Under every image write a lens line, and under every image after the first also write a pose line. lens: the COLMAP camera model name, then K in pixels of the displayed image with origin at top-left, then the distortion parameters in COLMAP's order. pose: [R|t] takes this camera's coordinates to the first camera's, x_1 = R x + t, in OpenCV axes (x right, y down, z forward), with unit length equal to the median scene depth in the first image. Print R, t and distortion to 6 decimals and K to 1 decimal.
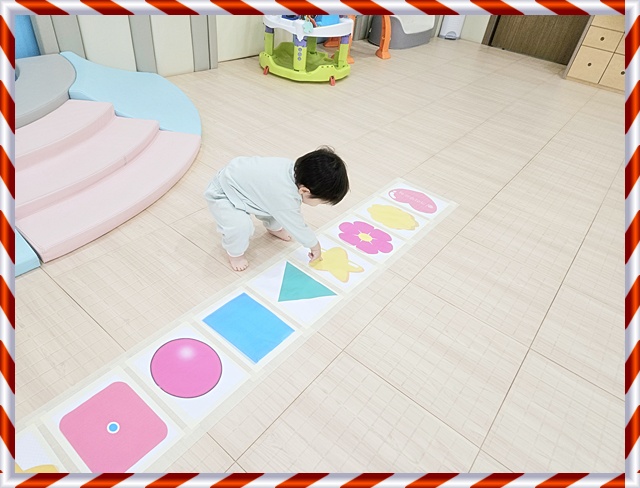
lens RADIAL K [[414.6, 0, 307.9], [0, 414.6, 248.9], [0, 0, 1]] dist [0.046502, -0.025849]
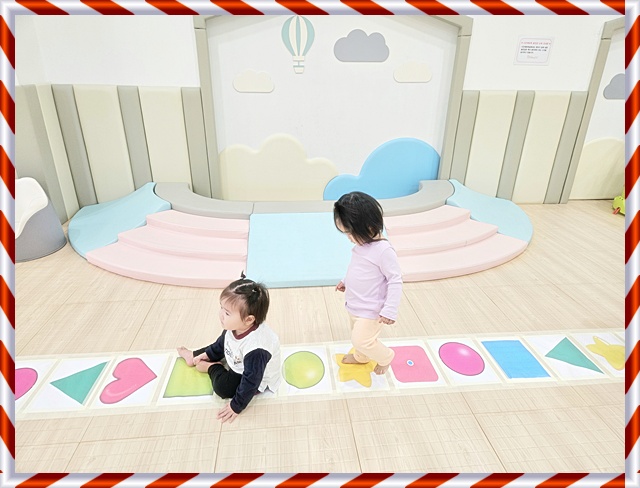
lens RADIAL K [[414.6, 0, 307.9], [0, 414.6, 248.9], [0, 0, 1]] dist [0.046502, -0.025849]
pose [[0.698631, 0.199618, -0.687071, 0.121286], [-0.400043, 0.905145, -0.143798, 0.153450], [0.593195, 0.375320, 0.712218, -0.239218]]
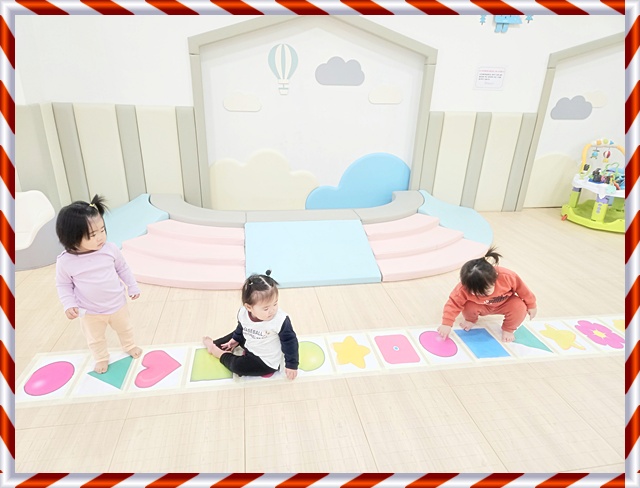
lens RADIAL K [[417.5, 0, 299.8], [0, 417.5, 244.5], [0, 0, 1]] dist [0.041744, -0.001208]
pose [[0.742884, 0.173724, -0.646486, 0.155388], [-0.379182, 0.905075, -0.192509, 0.198682], [0.551675, 0.388148, 0.738239, -0.355167]]
